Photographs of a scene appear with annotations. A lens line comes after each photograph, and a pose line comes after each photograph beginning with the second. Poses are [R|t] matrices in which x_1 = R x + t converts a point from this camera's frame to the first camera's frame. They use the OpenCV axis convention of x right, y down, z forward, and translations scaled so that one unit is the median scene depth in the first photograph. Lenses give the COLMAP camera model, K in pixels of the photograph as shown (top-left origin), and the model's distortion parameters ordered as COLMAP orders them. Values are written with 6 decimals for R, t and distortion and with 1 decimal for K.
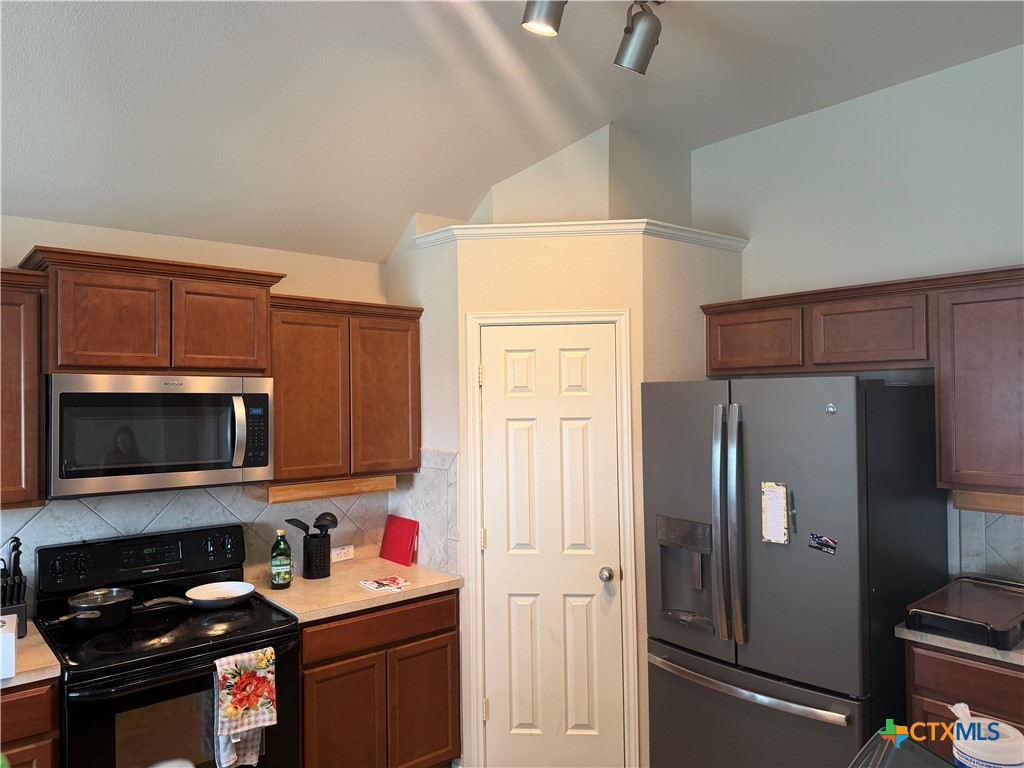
lens RADIAL K [[709.7, 0, 512.0], [0, 709.7, 384.0], [0, 0, 1]] dist [-0.006098, -0.001994]
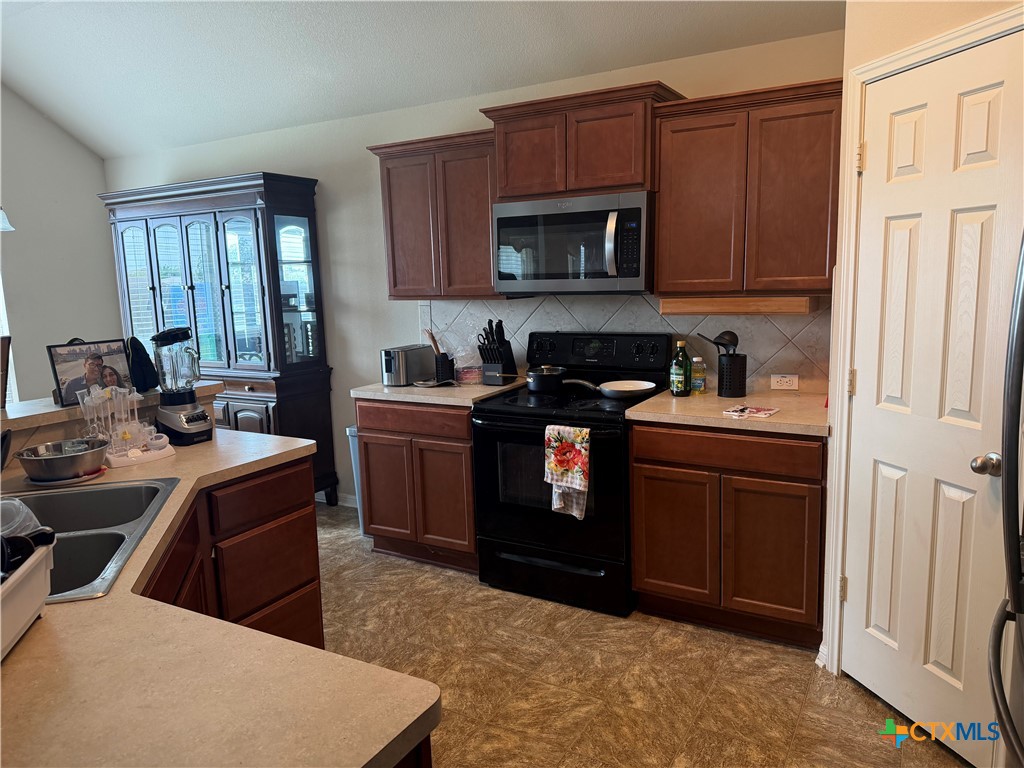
lens RADIAL K [[731.3, 0, 512.0], [0, 731.3, 384.0], [0, 0, 1]] dist [0.092950, -0.001764]
pose [[0.338686, 0.148550, -0.929099, 0.652795], [0.045326, 0.983736, 0.173809, 0.072640], [0.939807, -0.100979, 0.326444, 0.437578]]
